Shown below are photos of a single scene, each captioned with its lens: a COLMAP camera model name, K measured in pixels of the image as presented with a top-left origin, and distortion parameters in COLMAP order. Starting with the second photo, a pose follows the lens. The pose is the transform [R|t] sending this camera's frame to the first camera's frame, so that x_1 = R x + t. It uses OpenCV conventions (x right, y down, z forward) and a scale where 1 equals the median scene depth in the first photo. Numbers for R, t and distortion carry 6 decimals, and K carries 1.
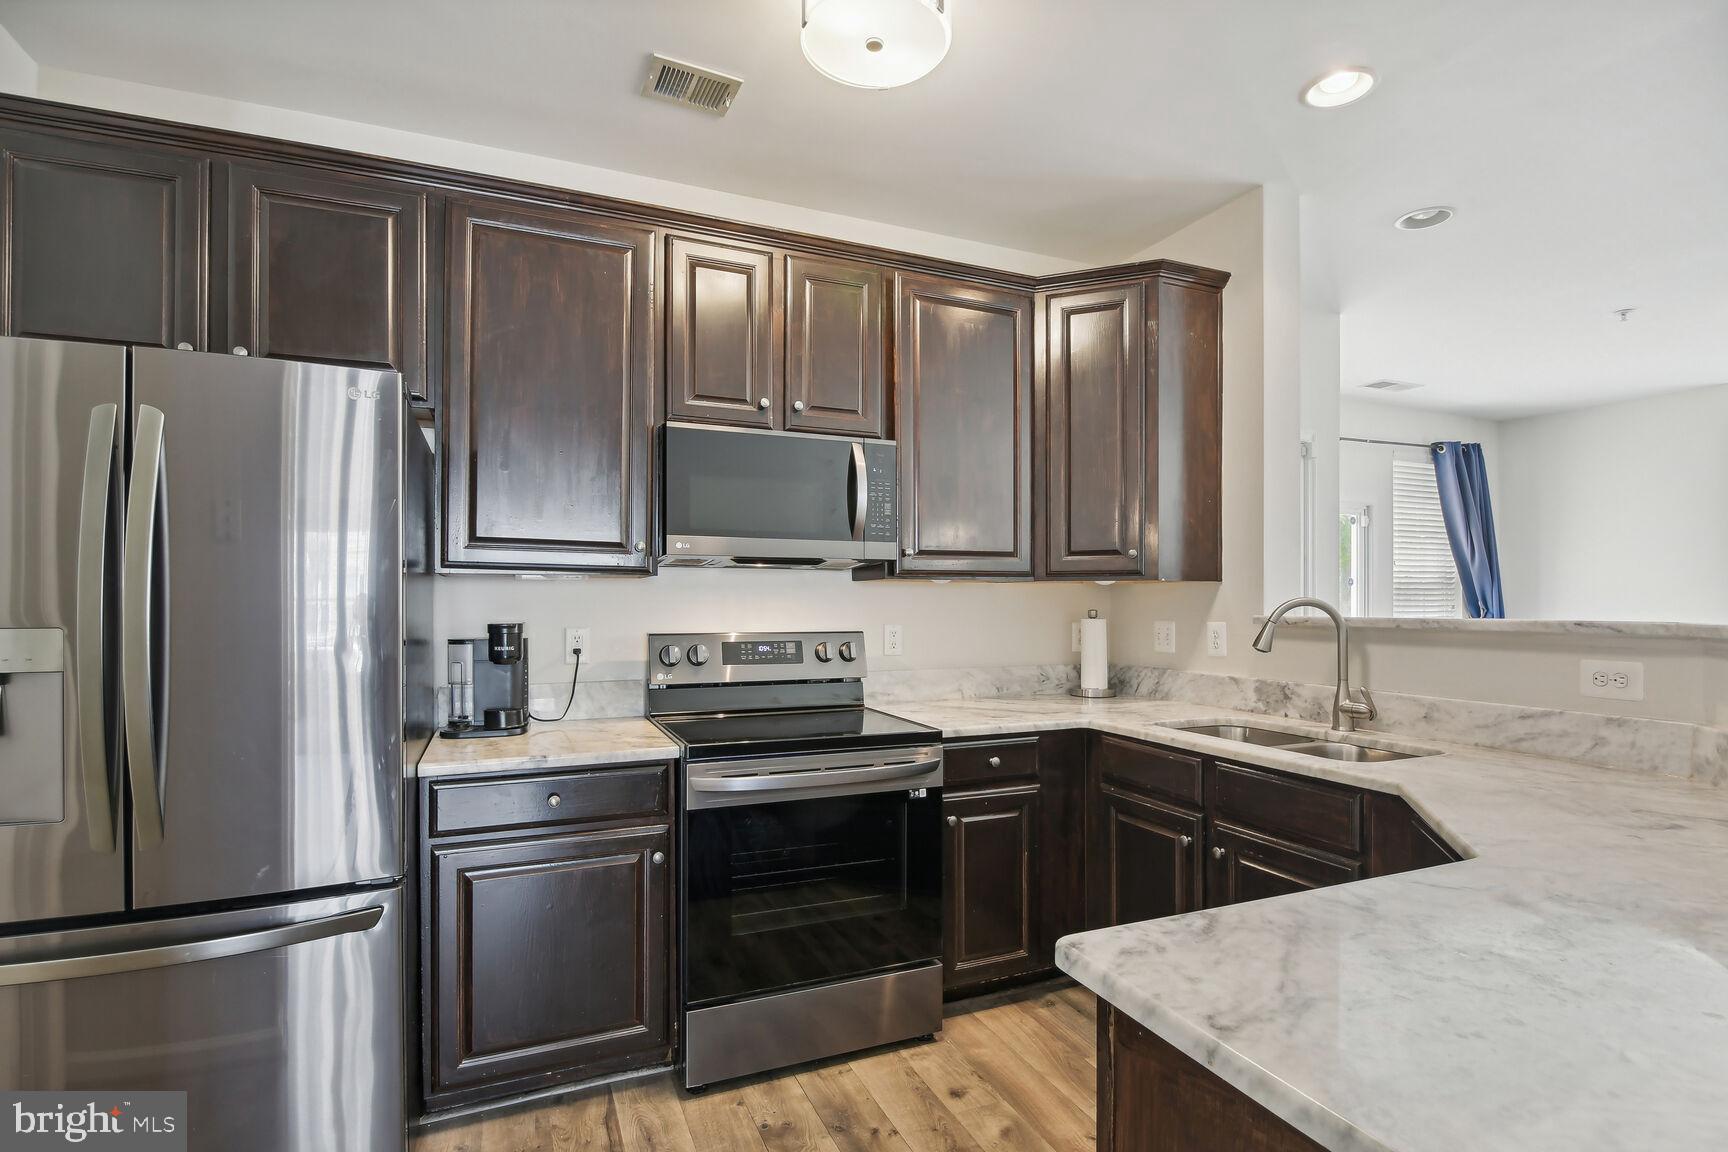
lens RADIAL K [[845.3, 0, 863.0], [0, 845.3, 606.1], [0, 0, 1]] dist [0.003881, 0.000114]
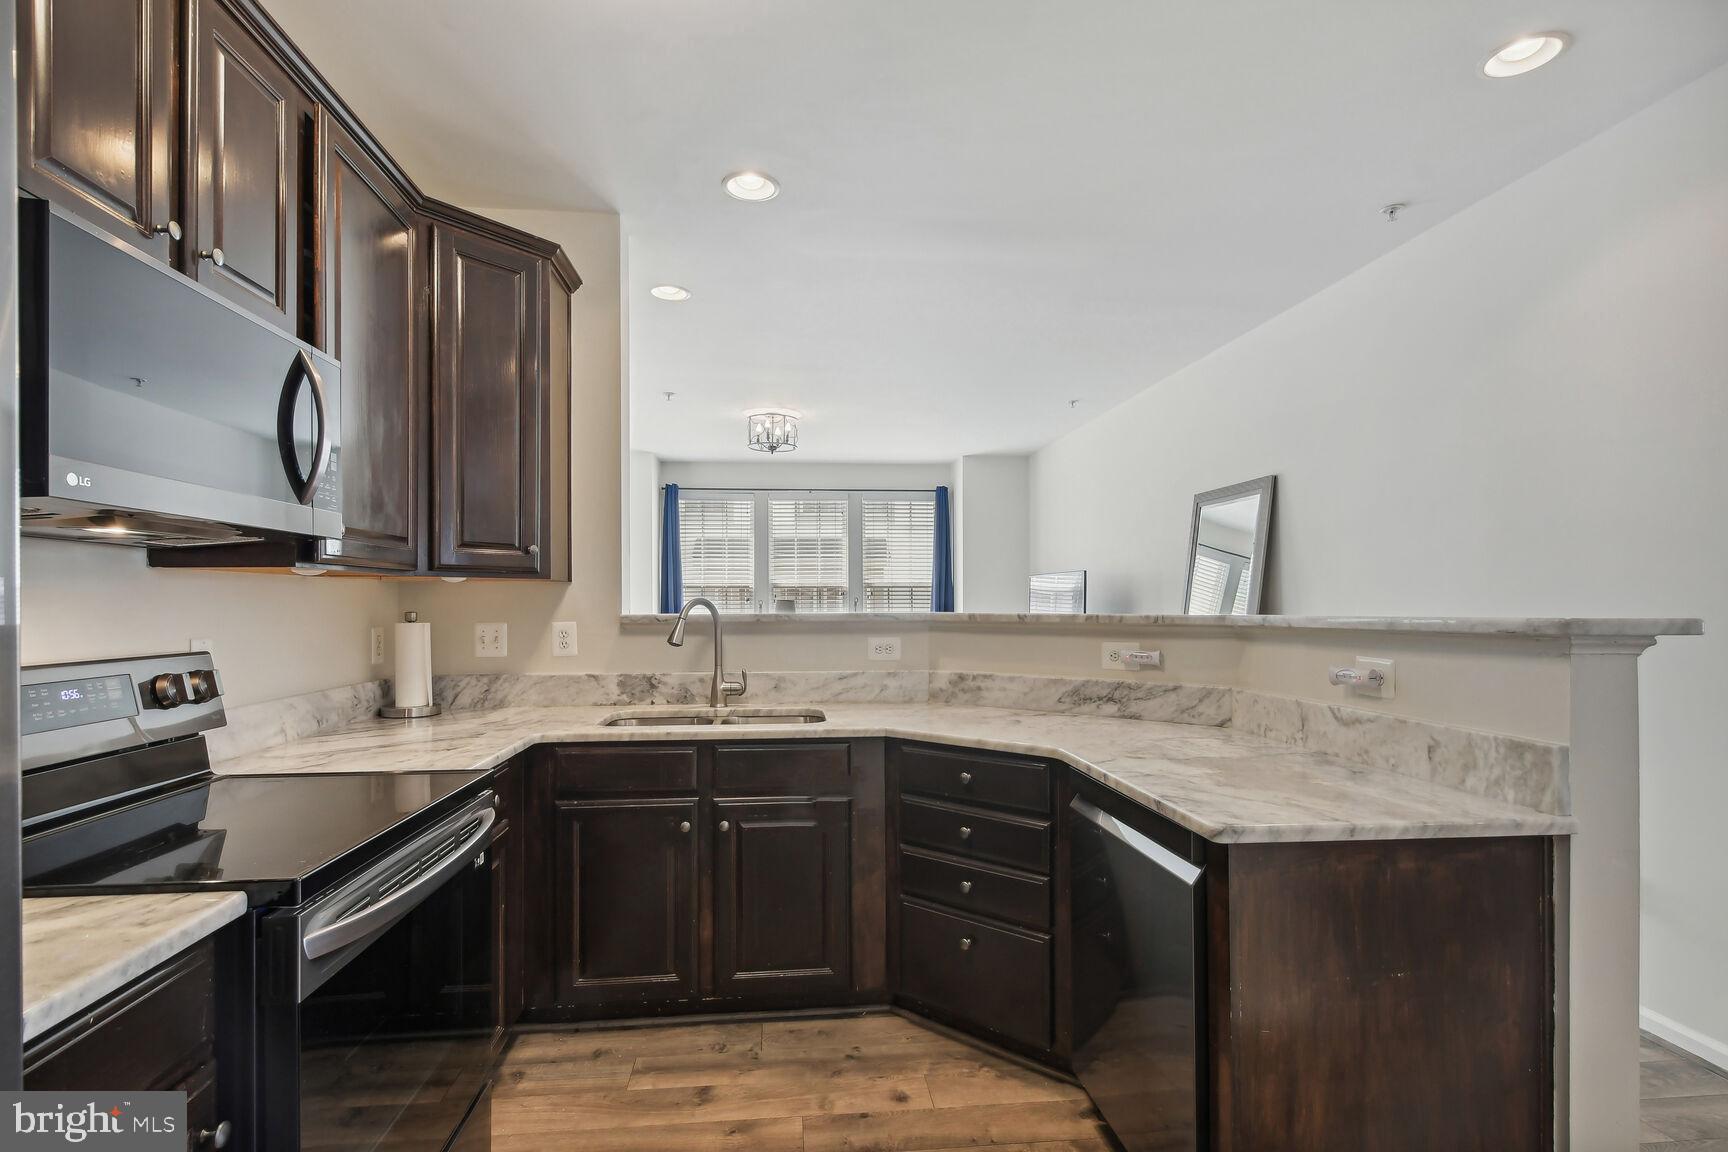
lens RADIAL K [[845.8, 0, 862.7], [0, 845.8, 596.0], [0, 0, 1]] dist [0.024234, 0.000041]
pose [[0.294282, 0.004570, 0.955708, -0.529012], [0.006676, 0.999954, -0.006837, -0.003140], [-0.955695, 0.008393, 0.294238, 0.436246]]
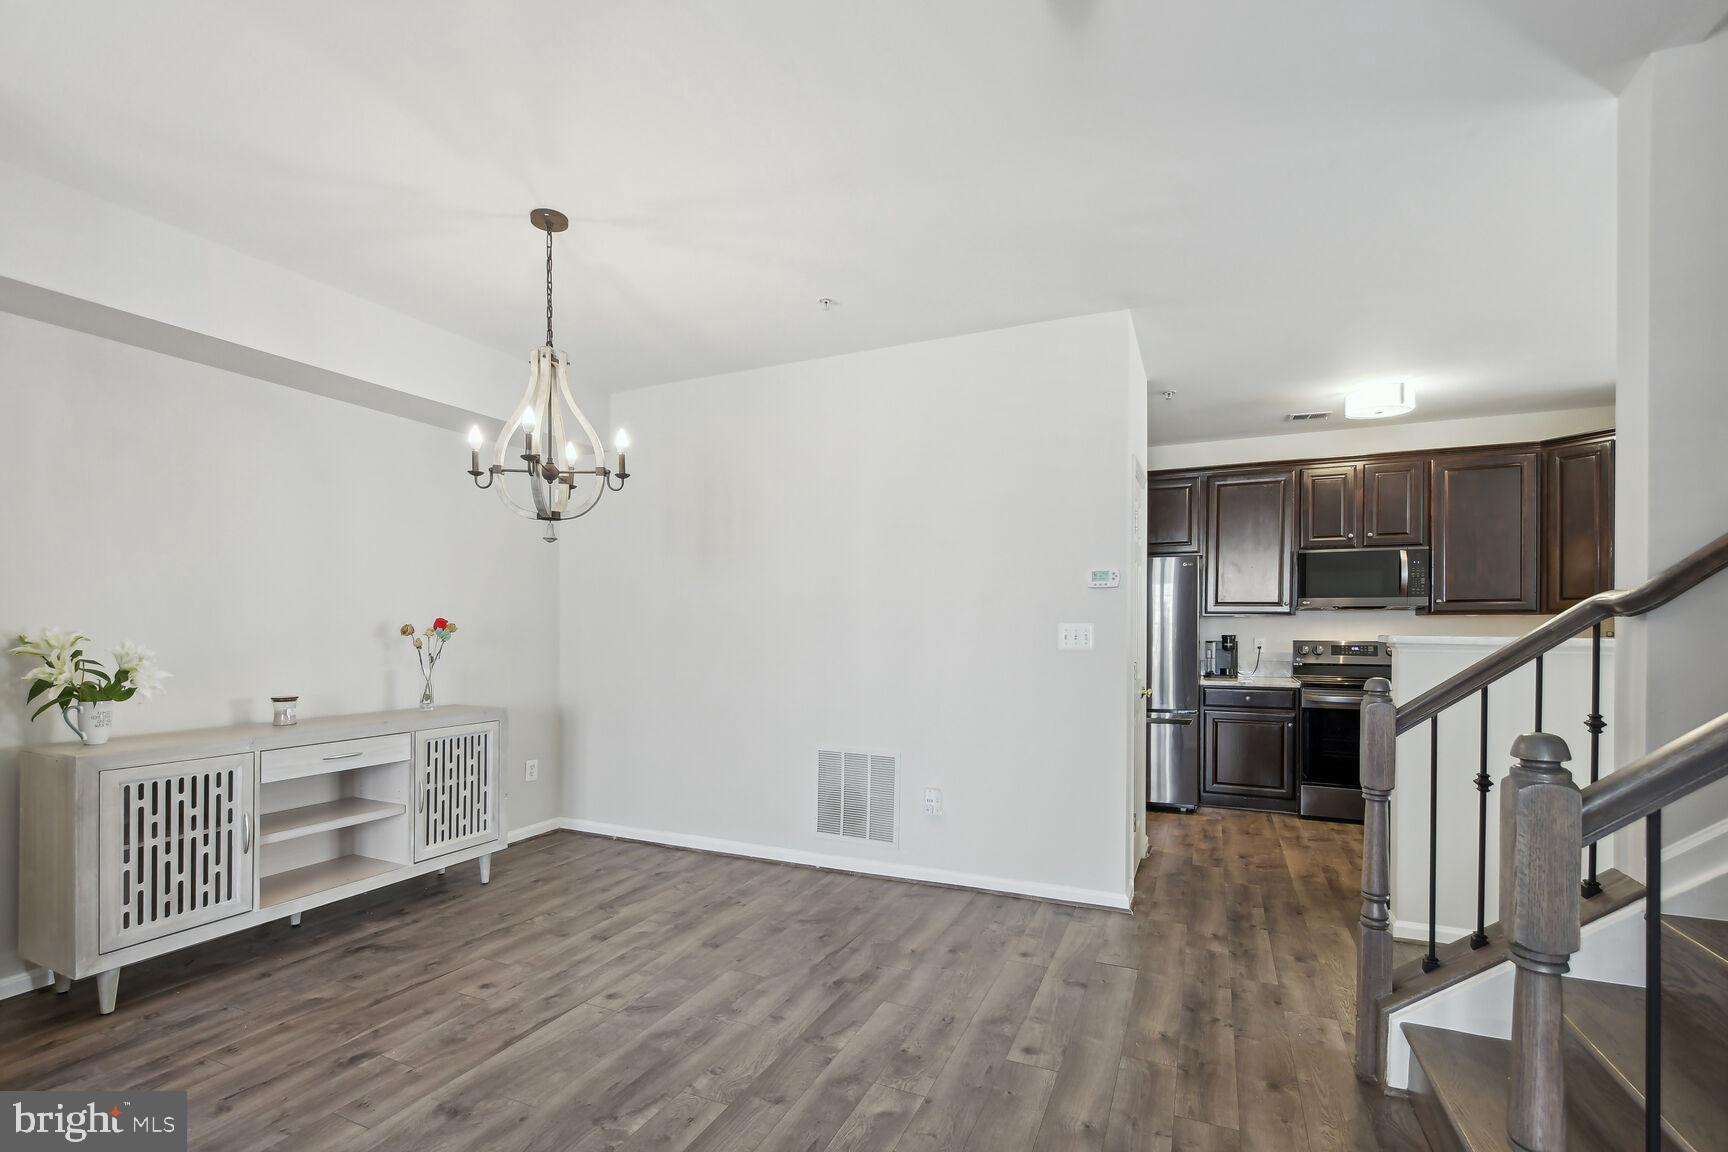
lens RADIAL K [[778.6, 0, 844.0], [0, 778.6, 629.1], [0, 0, 1]] dist [0.001186, 0.000217]
pose [[0.665355, 0.001759, -0.746525, 0.523114], [-0.006010, 0.999977, -0.003000, 0.015714], [0.746503, 0.006483, 0.665350, -1.339040]]
